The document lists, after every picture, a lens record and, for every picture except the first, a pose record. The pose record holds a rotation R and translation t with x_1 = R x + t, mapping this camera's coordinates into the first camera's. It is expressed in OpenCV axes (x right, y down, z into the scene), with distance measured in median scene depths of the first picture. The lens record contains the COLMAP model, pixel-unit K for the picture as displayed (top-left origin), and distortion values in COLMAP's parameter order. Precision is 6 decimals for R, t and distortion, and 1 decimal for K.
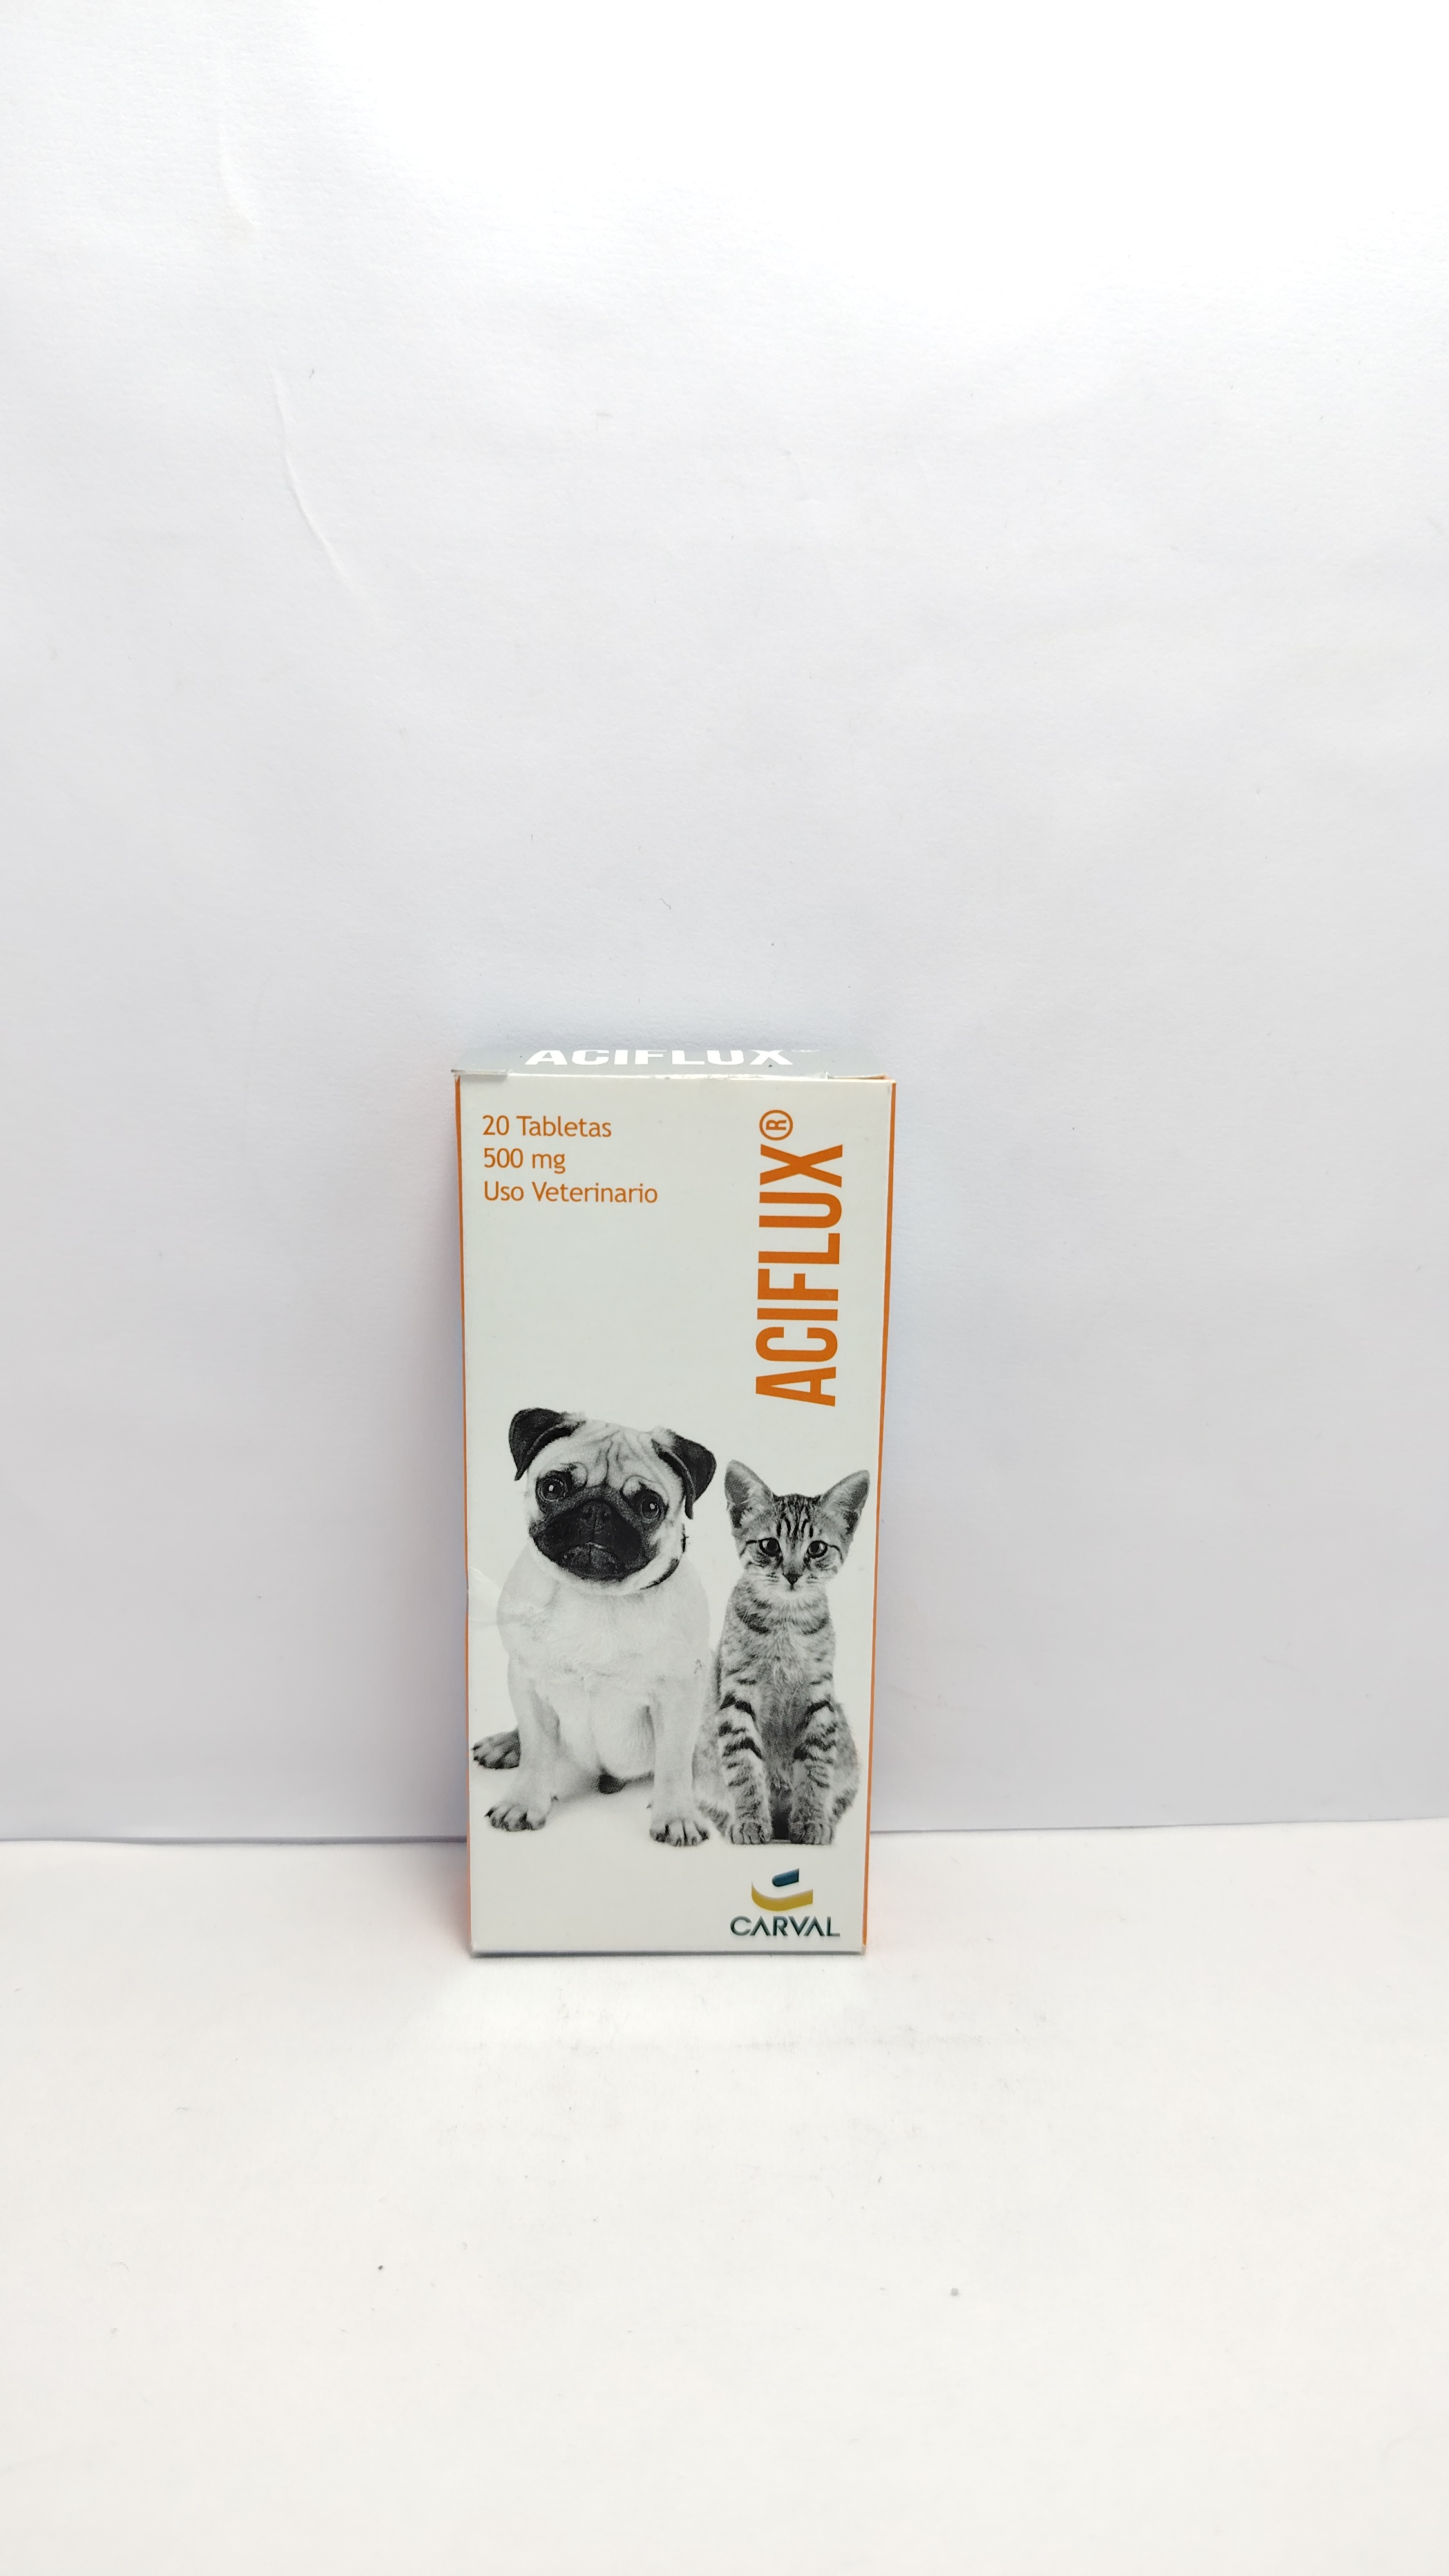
lens RADIAL K [[2030.6, 0, 745.5], [0, 2030.6, 1274.7], [0, 0, 1]] dist [-0.036819, -0.039590]
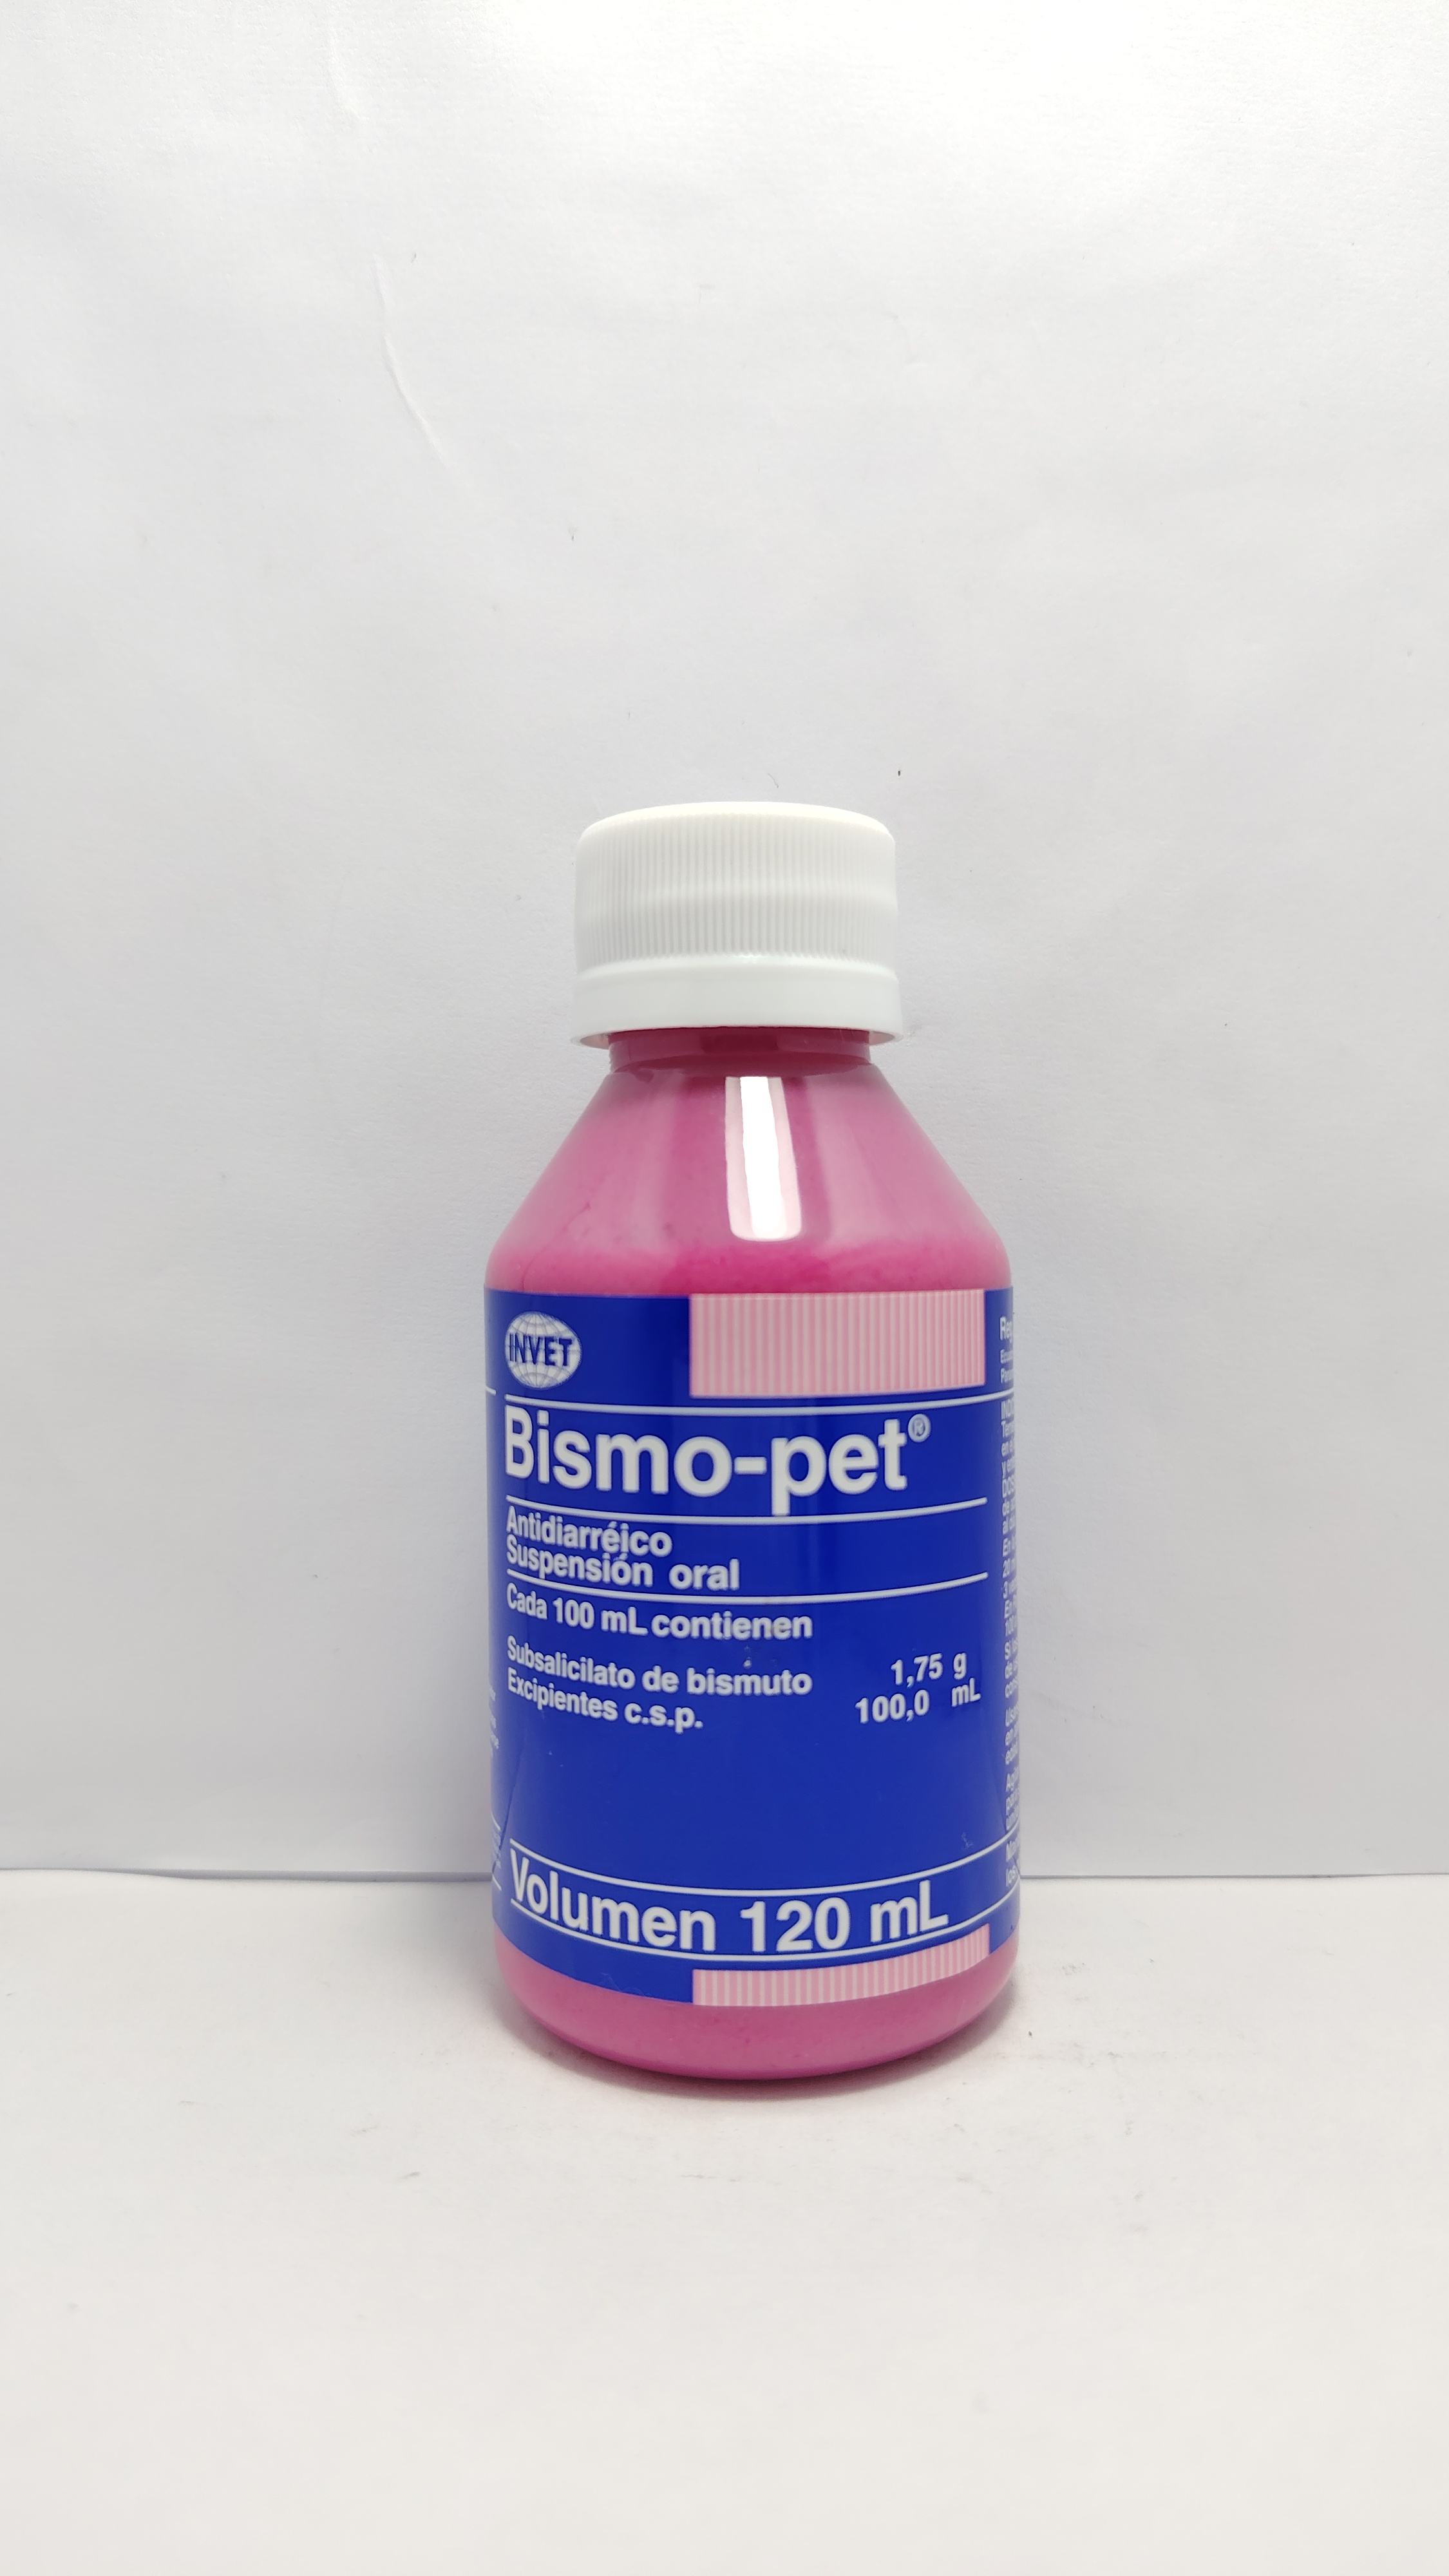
lens RADIAL K [[2030.6, 0, 710.6], [0, 2030.6, 1264.8], [0, 0, 1]] dist [-0.036819, -0.039590]
pose [[0.997486, -0.011009, -0.070002, -0.004981], [-0.003317, 0.979522, -0.201312, 0.234404], [0.070785, 0.201038, 0.977023, 0.137251]]
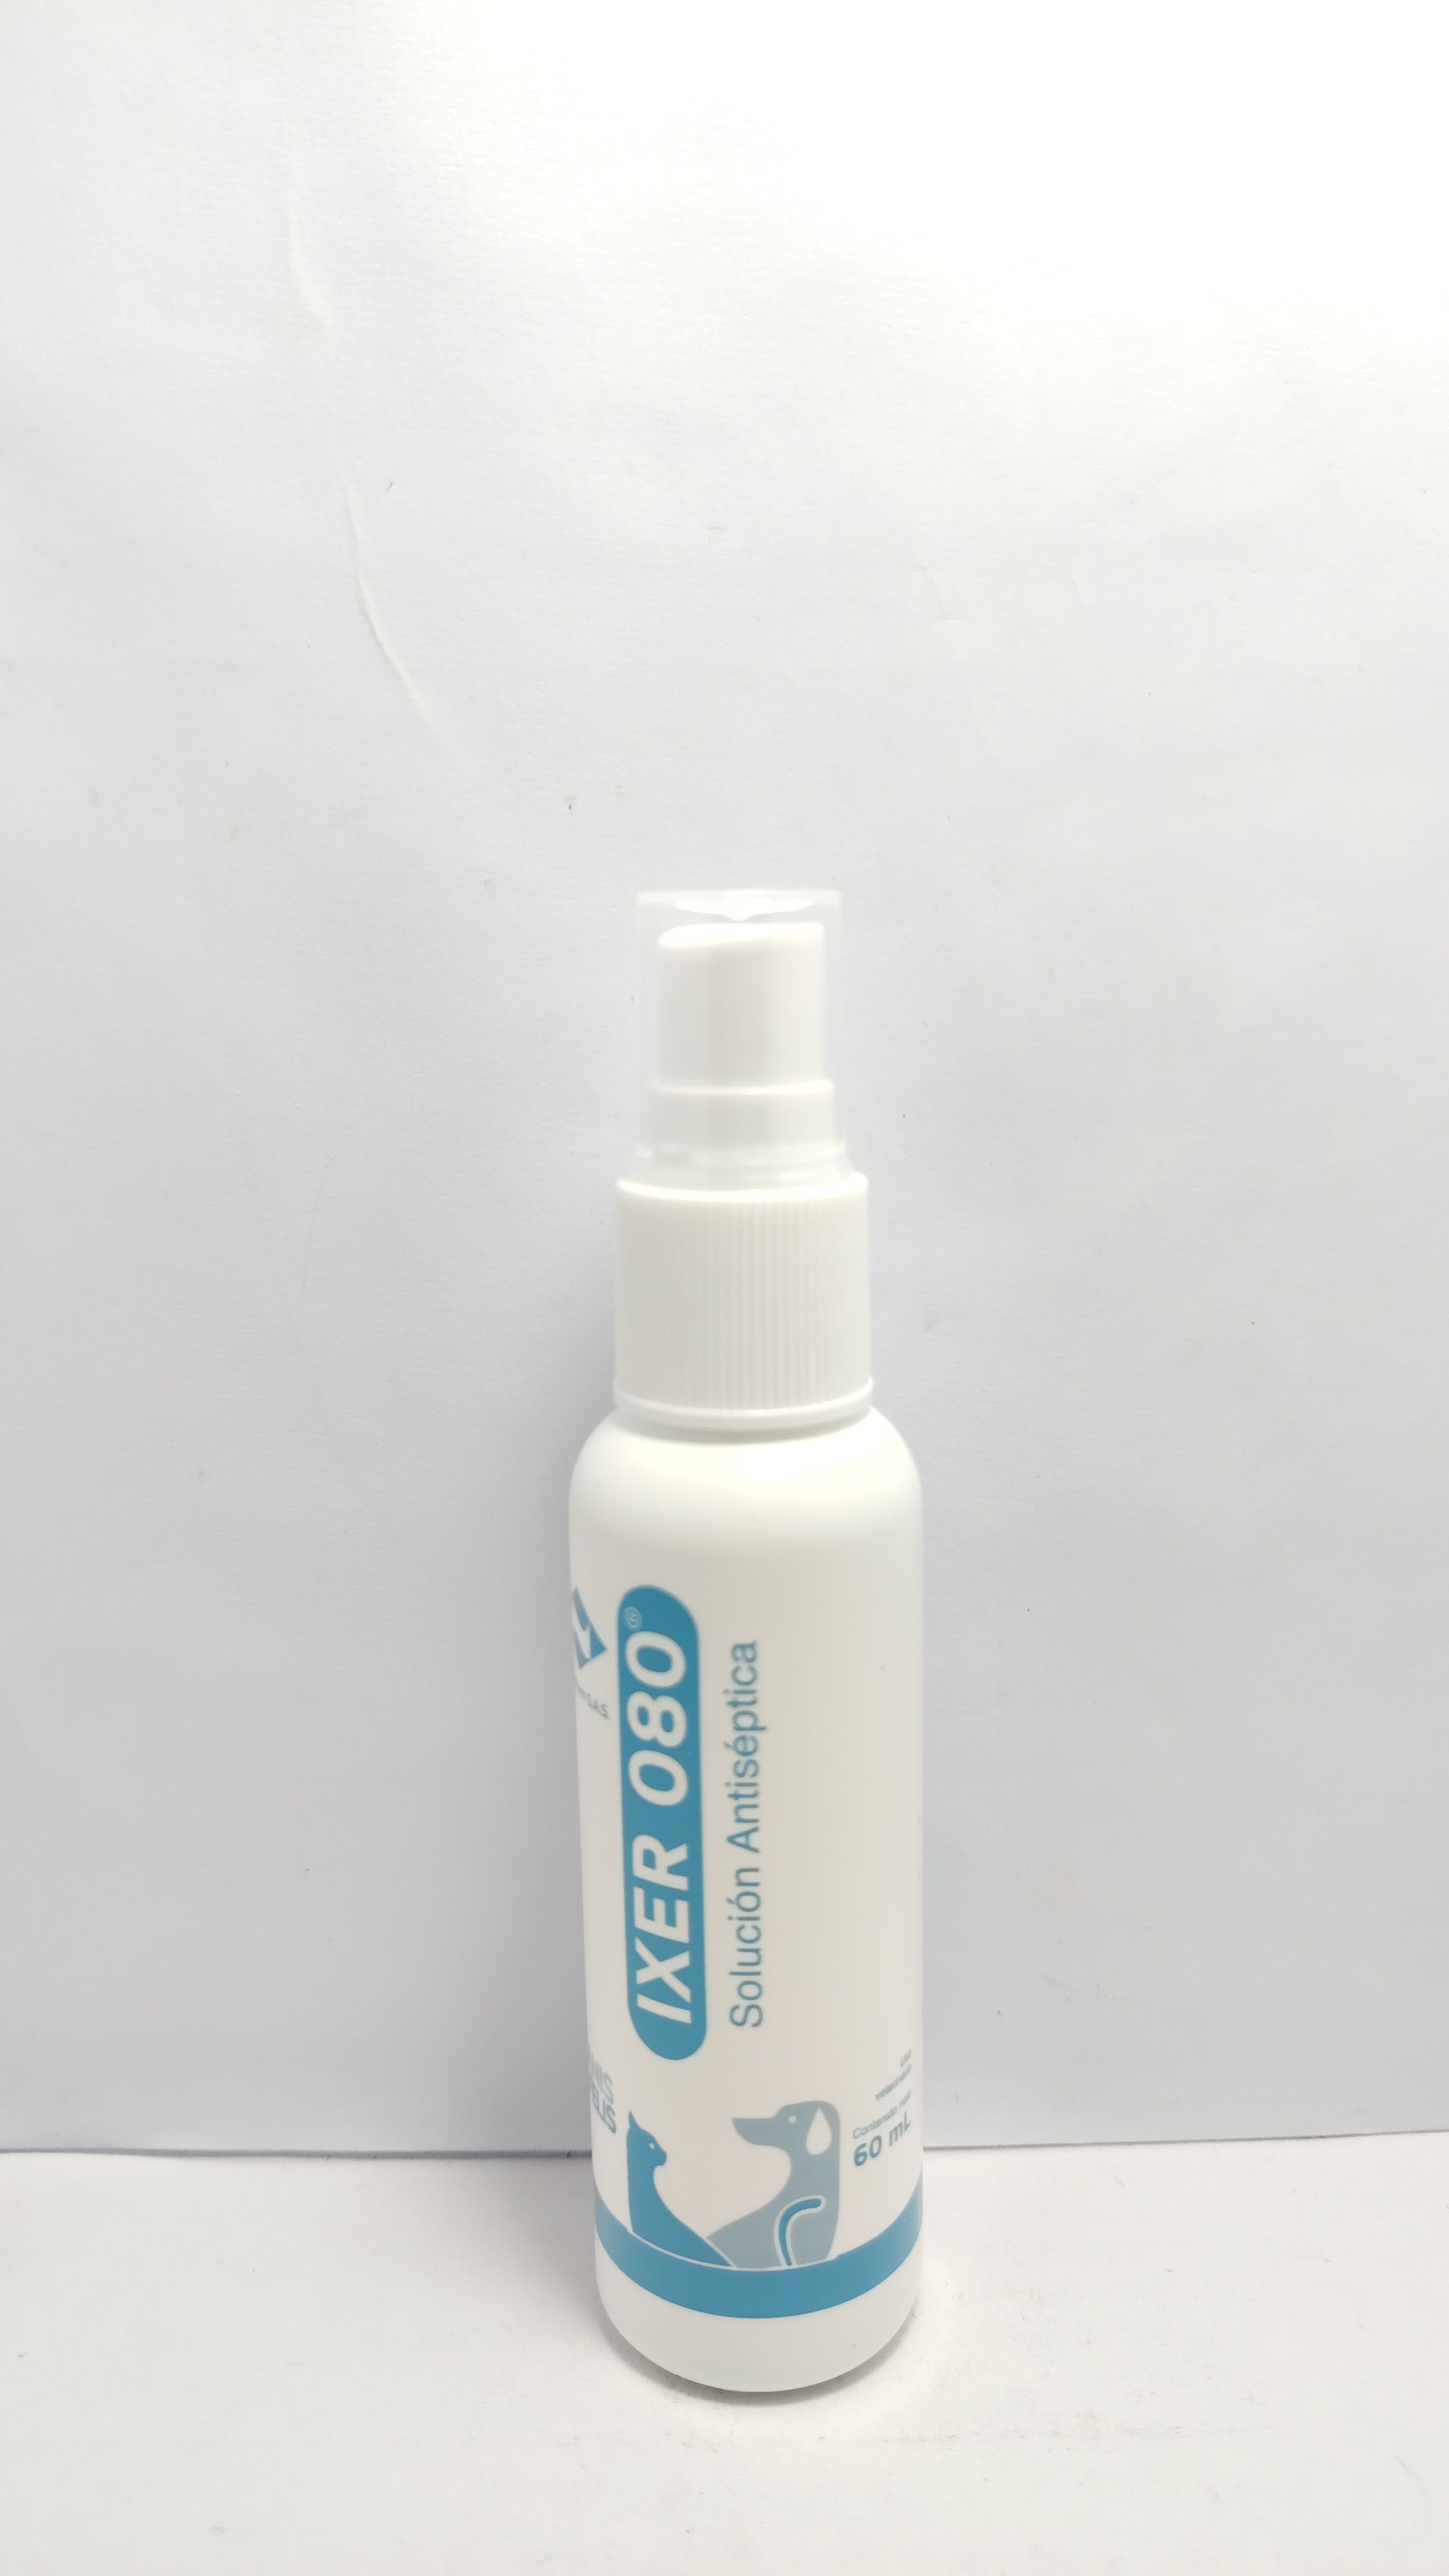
lens RADIAL K [[2030.6, 0, 714.8], [0, 2030.6, 1231.0], [0, 0, 1]] dist [-0.036819, -0.039590]
pose [[0.999674, -0.006194, -0.024761, -0.050628], [0.003843, 0.995577, -0.093872, -0.034792], [0.025233, 0.093746, 0.995276, 0.141158]]
